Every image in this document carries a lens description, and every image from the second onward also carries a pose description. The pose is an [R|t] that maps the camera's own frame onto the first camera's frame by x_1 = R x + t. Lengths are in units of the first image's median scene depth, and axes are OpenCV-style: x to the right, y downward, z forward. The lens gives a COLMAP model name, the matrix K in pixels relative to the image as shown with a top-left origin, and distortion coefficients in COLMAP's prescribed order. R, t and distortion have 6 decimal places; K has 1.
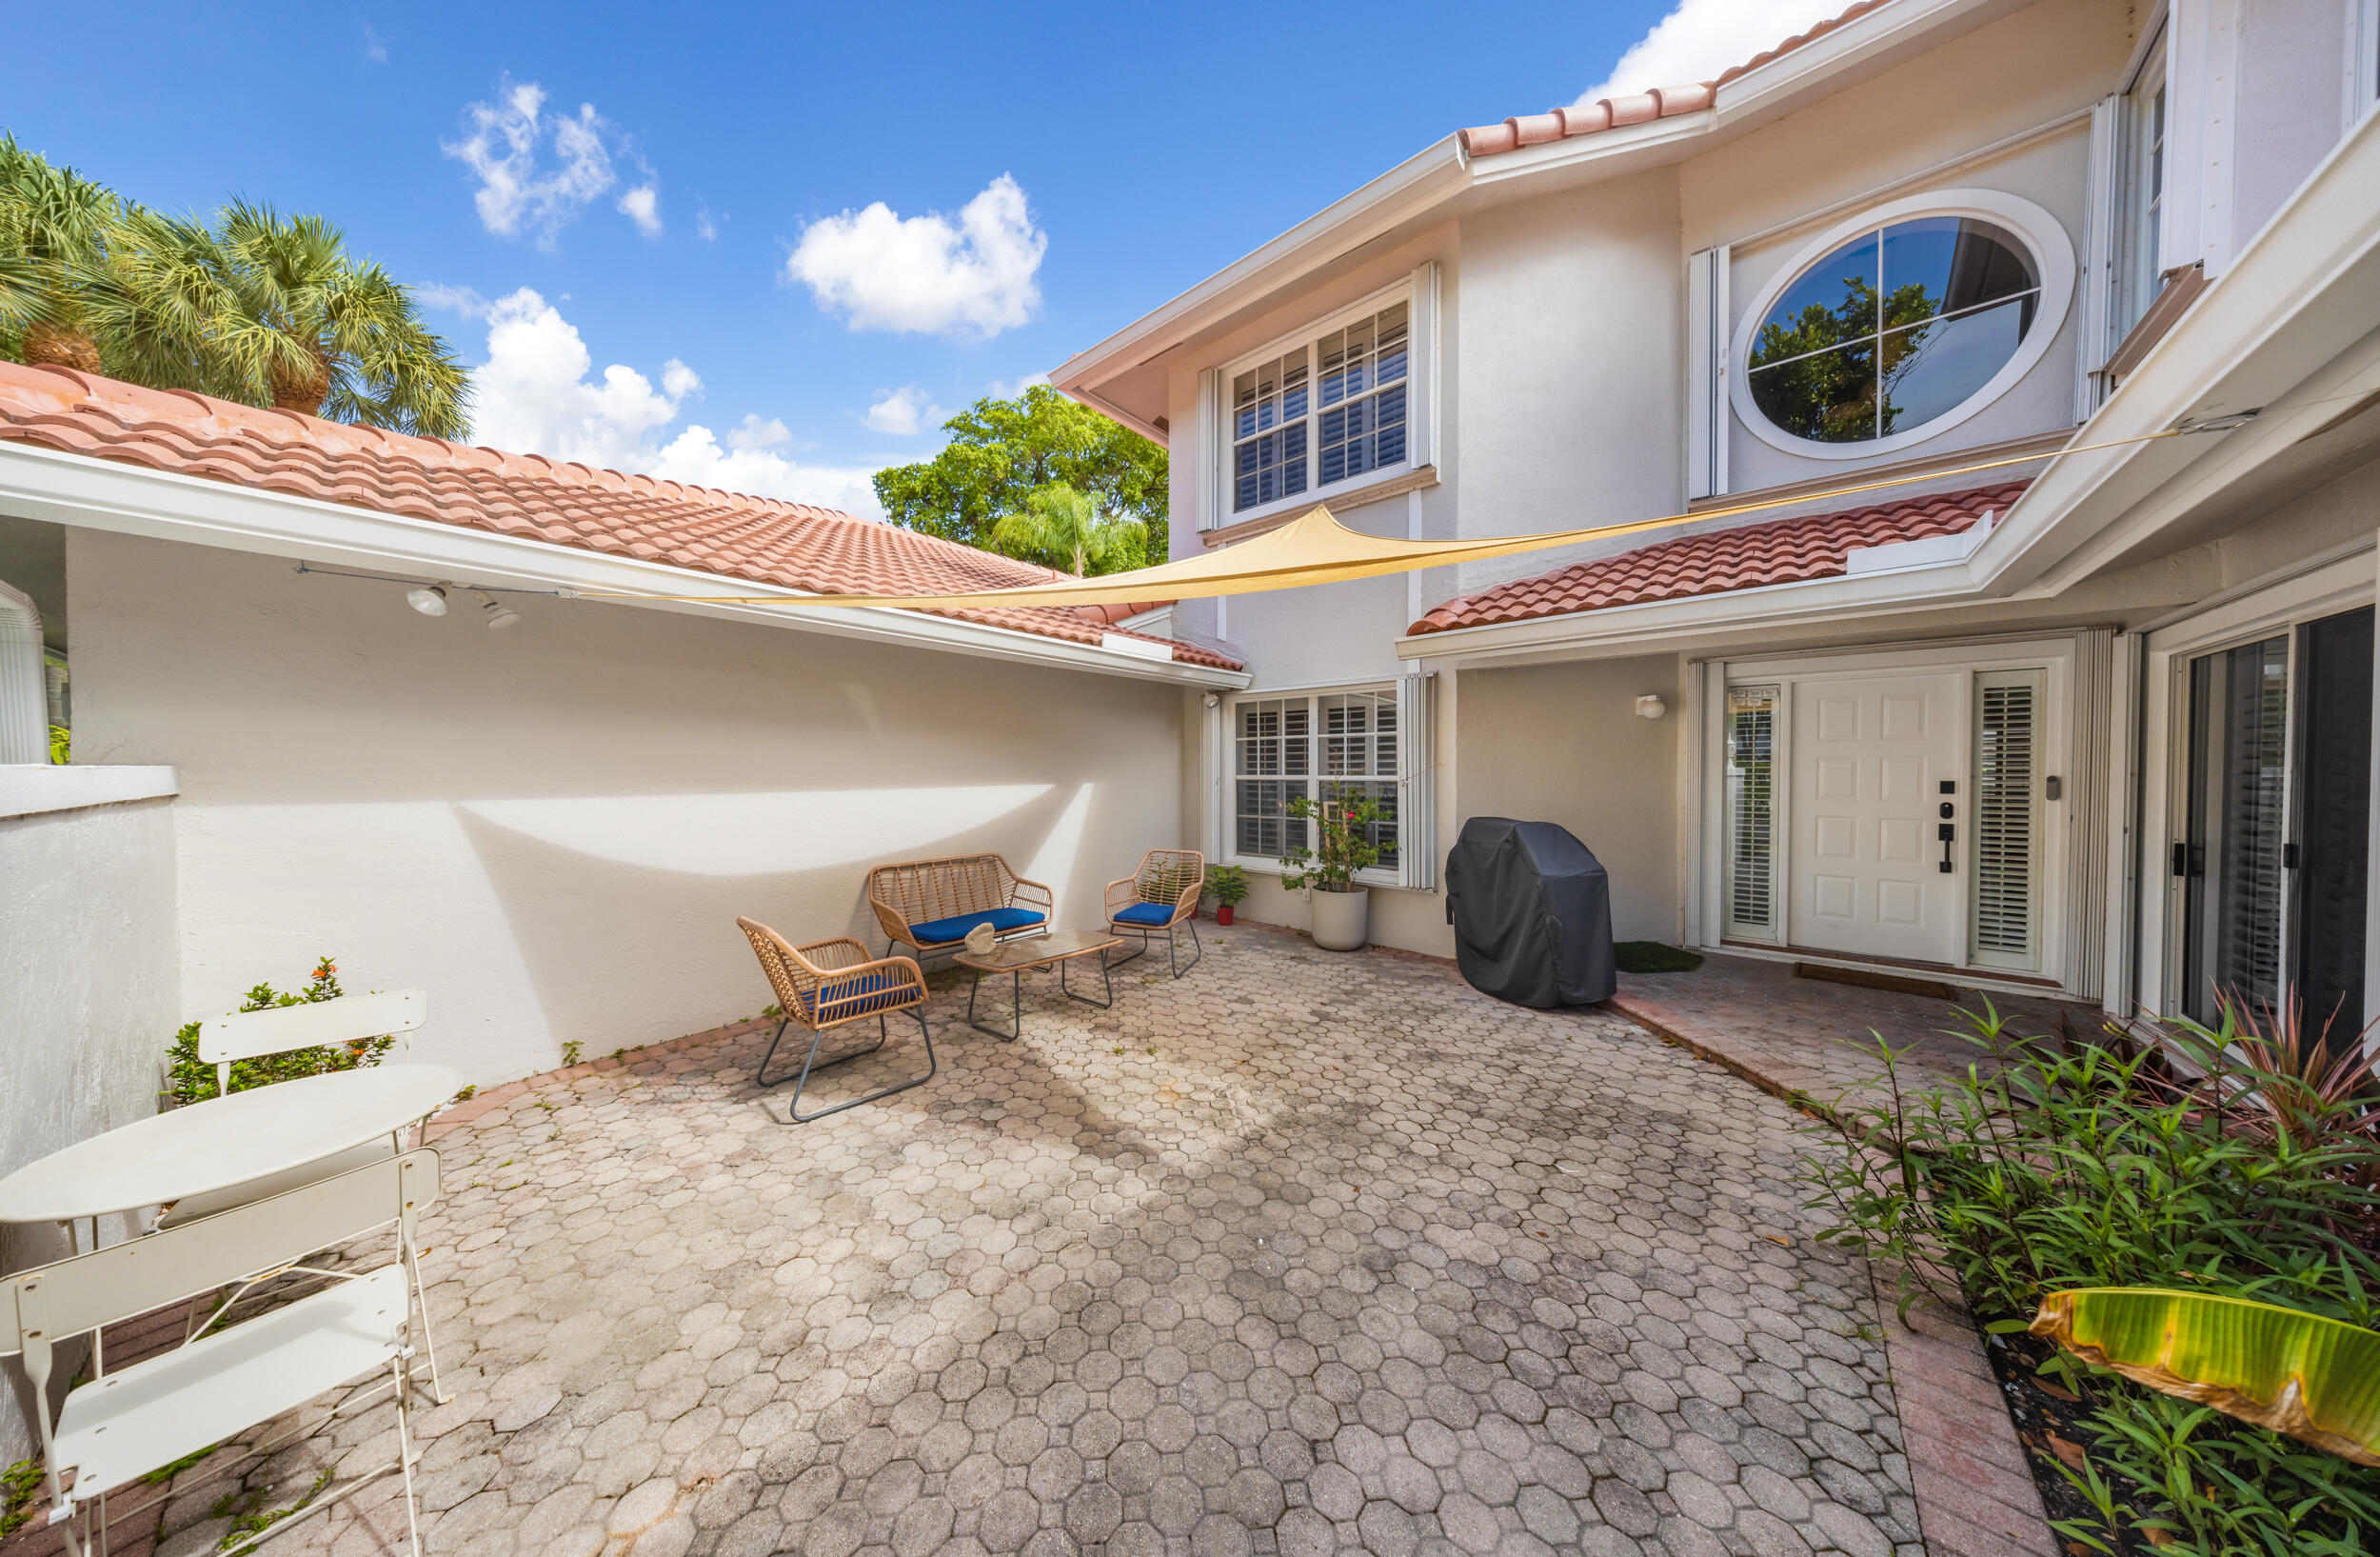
lens RADIAL K [[702.3, 0, 1190.8], [0, 702.3, 770.0], [0, 0, 1]] dist [-0.006210, -0.000135]
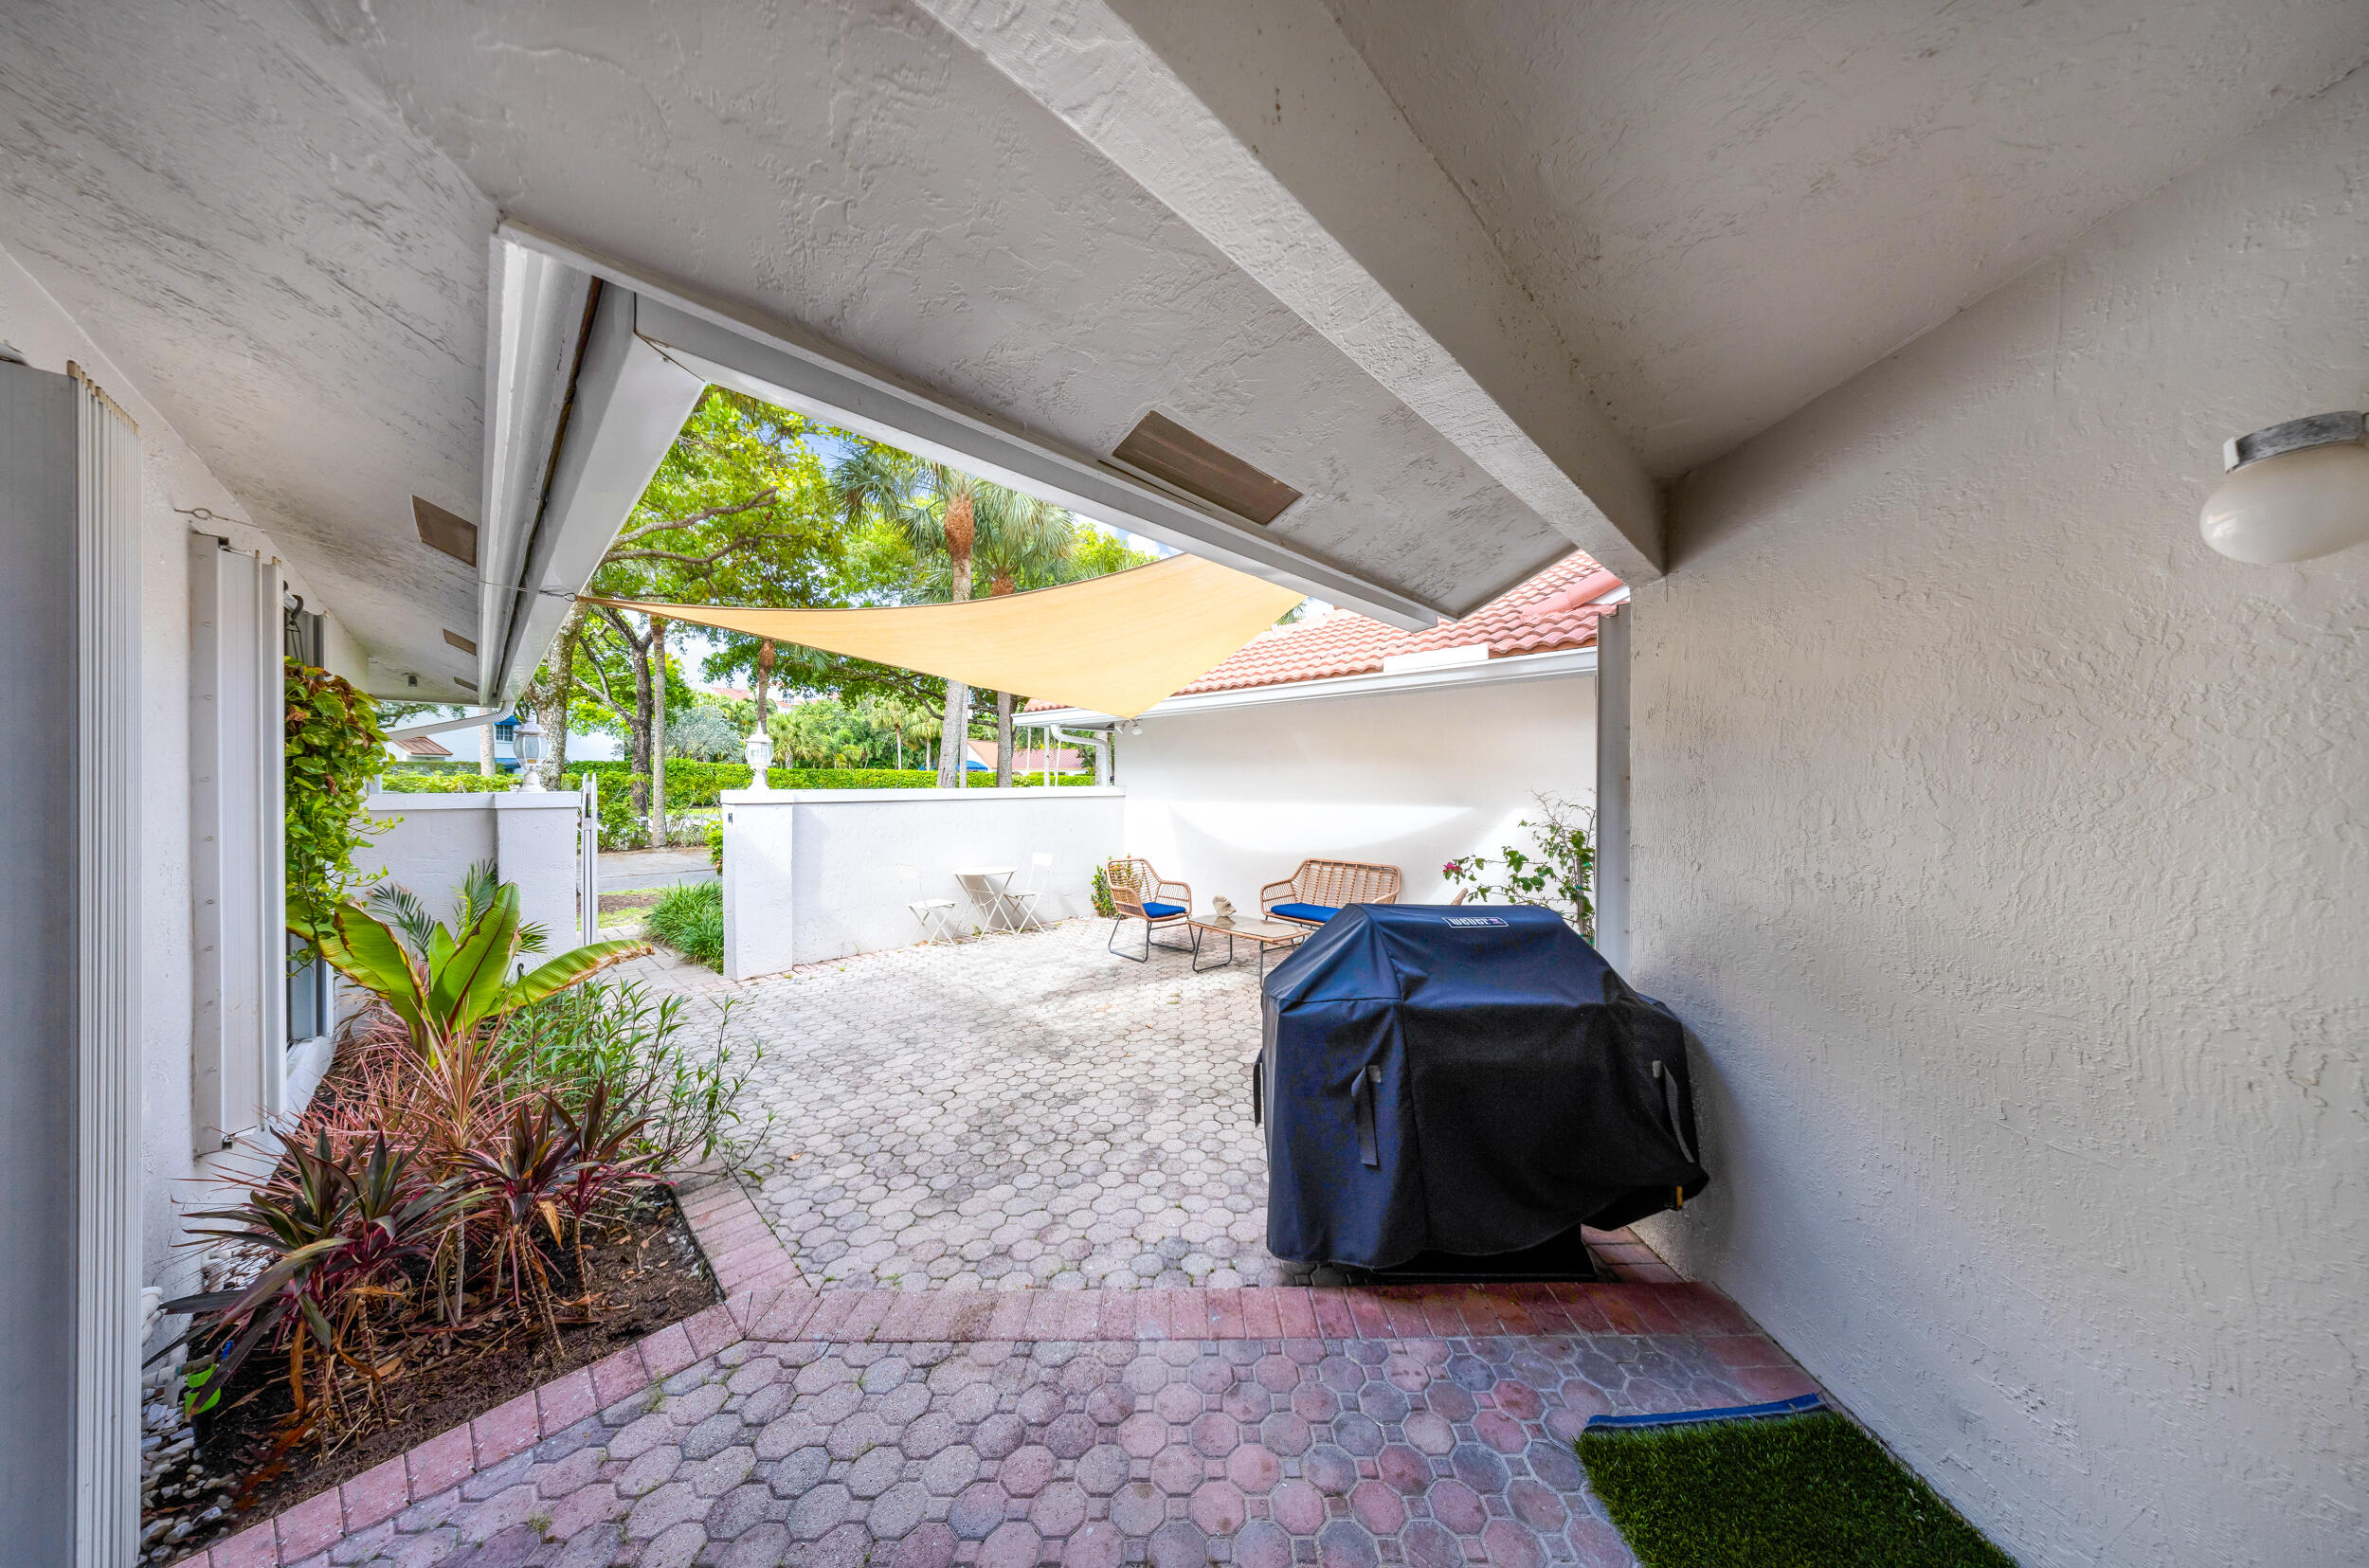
lens RADIAL K [[698.9, 0, 1173.9], [0, 698.9, 780.8], [0, 0, 1]] dist [-0.006210, -0.000135]
pose [[-0.081736, 0.003692, -0.996647, 1.377395], [-0.004038, 0.999984, 0.004035, -0.031650], [0.996646, 0.004354, -0.081719, 1.196384]]
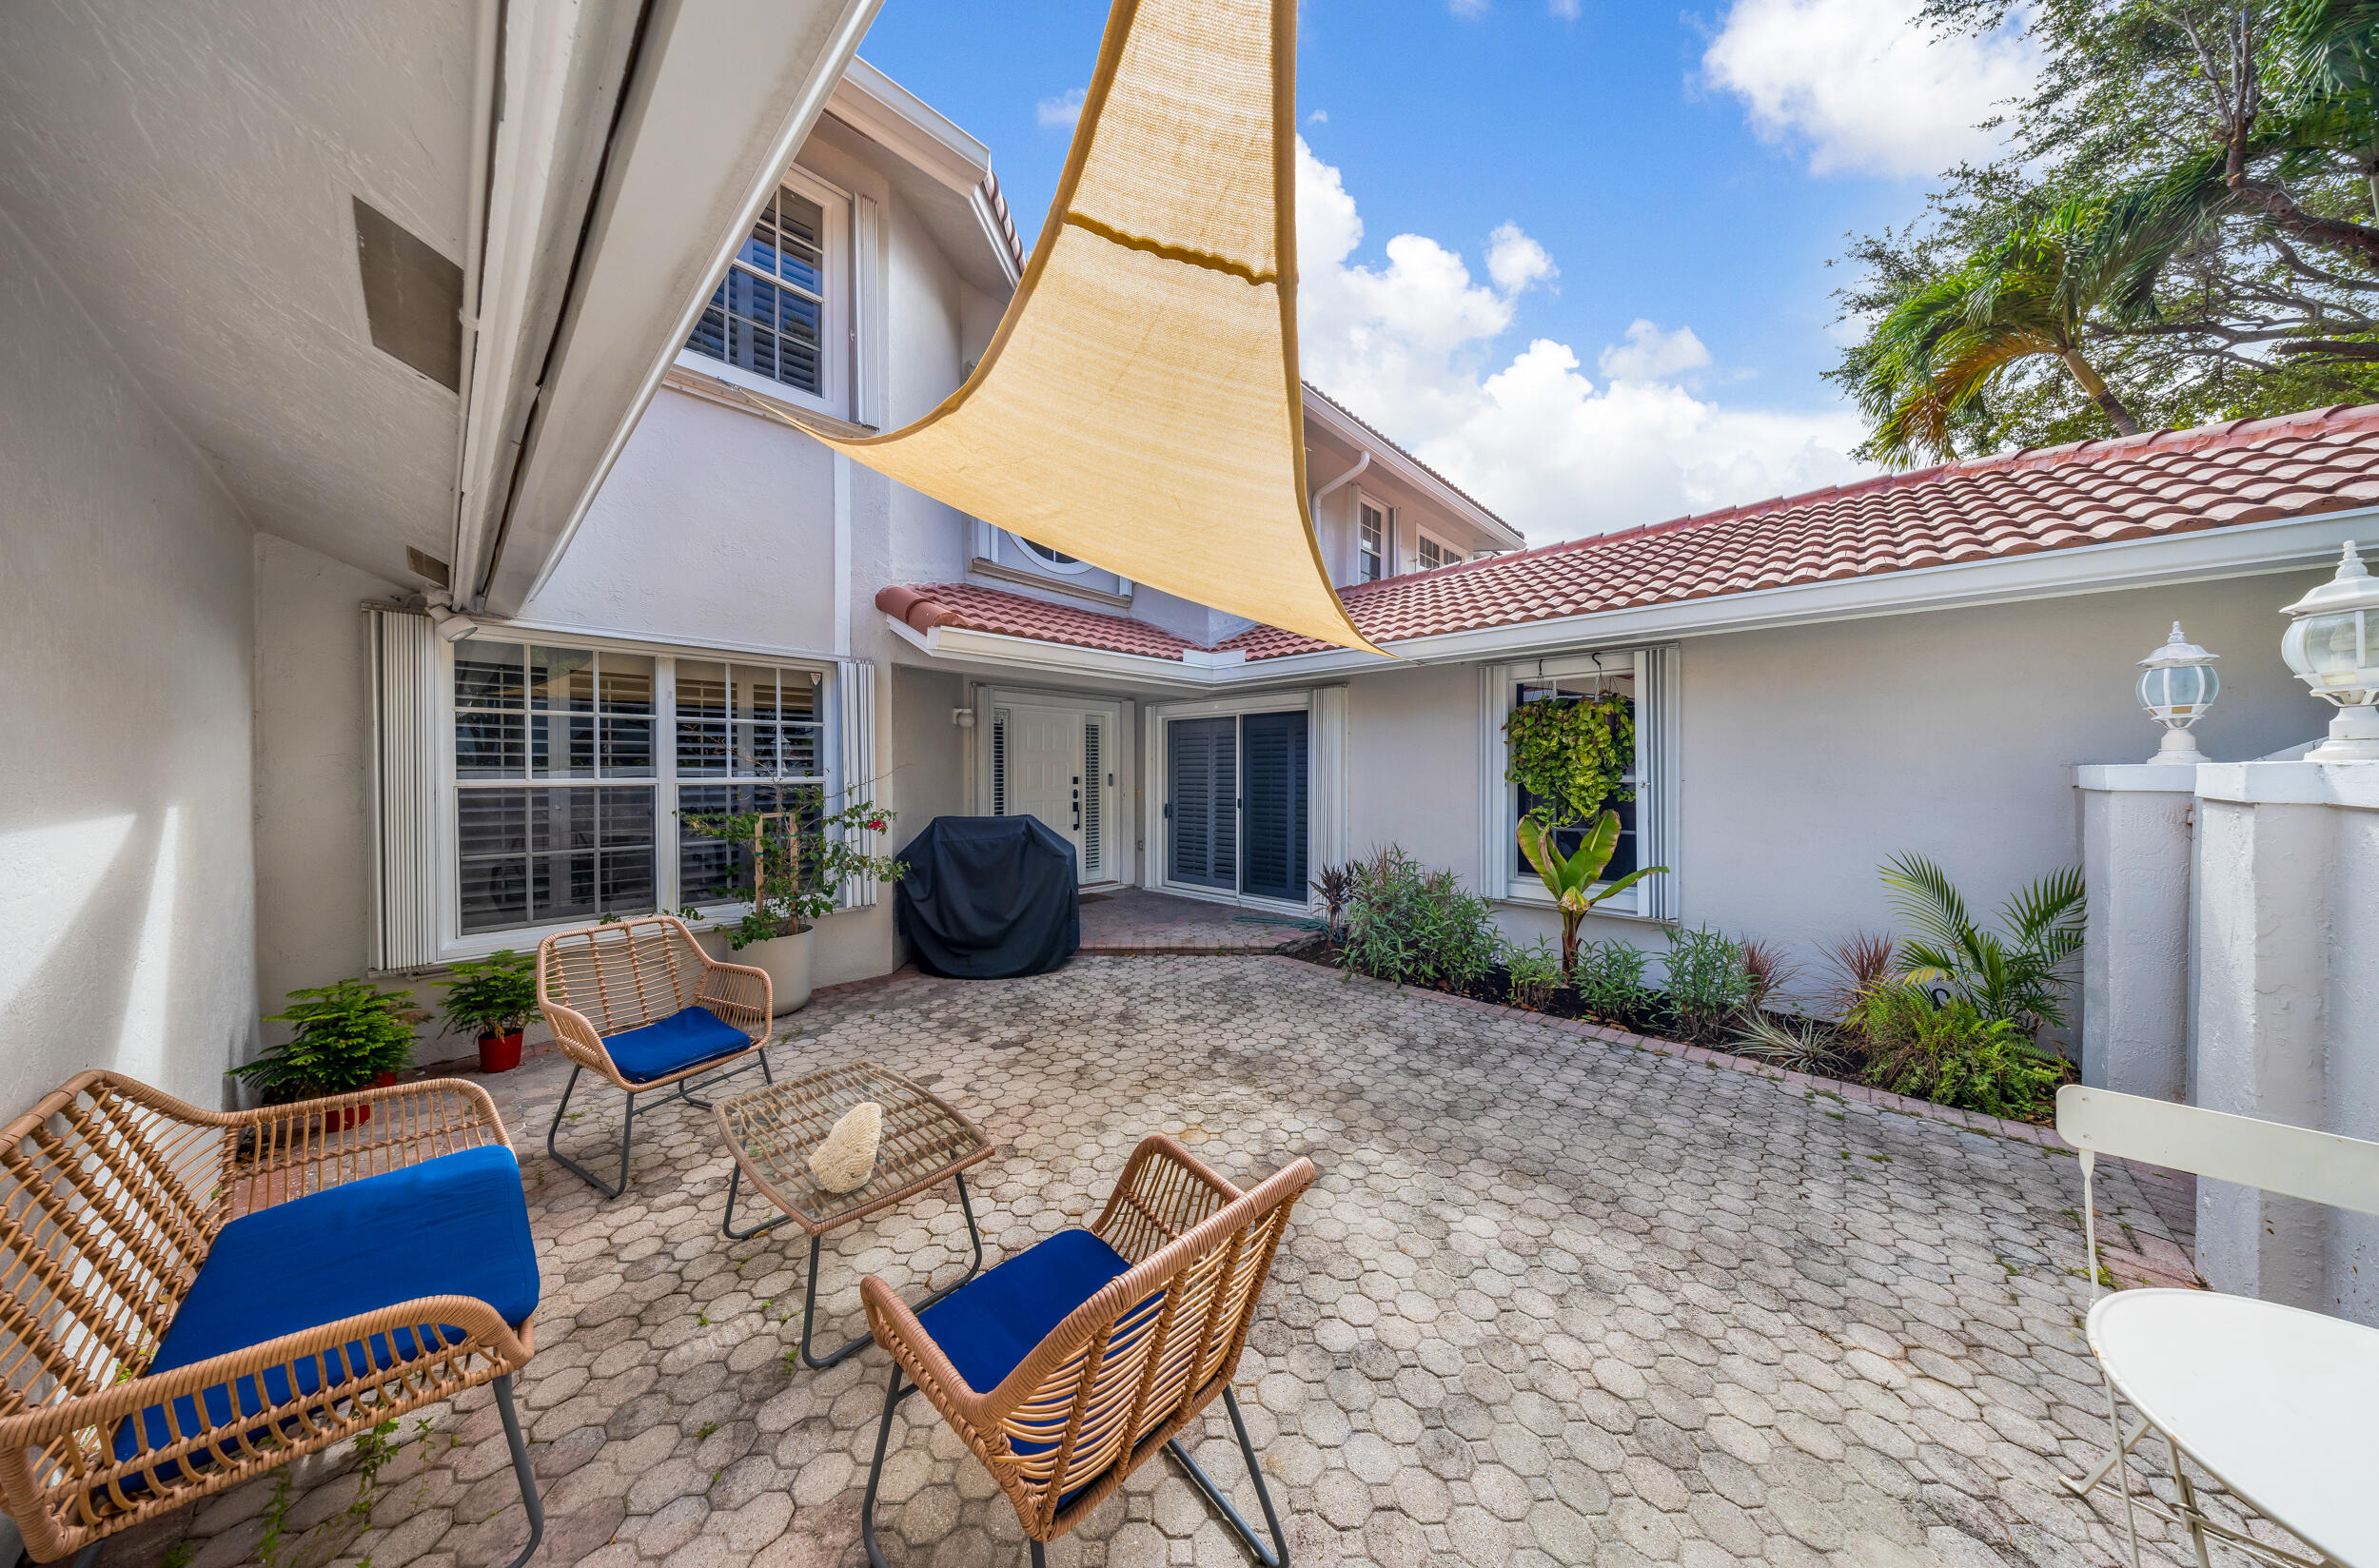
lens RADIAL K [[701.9, 0, 1191.7], [0, 701.9, 774.6], [0, 0, 1]] dist [-0.006210, -0.000135]
pose [[0.044511, -0.006243, 0.998989, -0.862358], [0.001333, 0.999980, 0.006190, 0.001644], [-0.999008, 0.001056, 0.044518, 0.901935]]
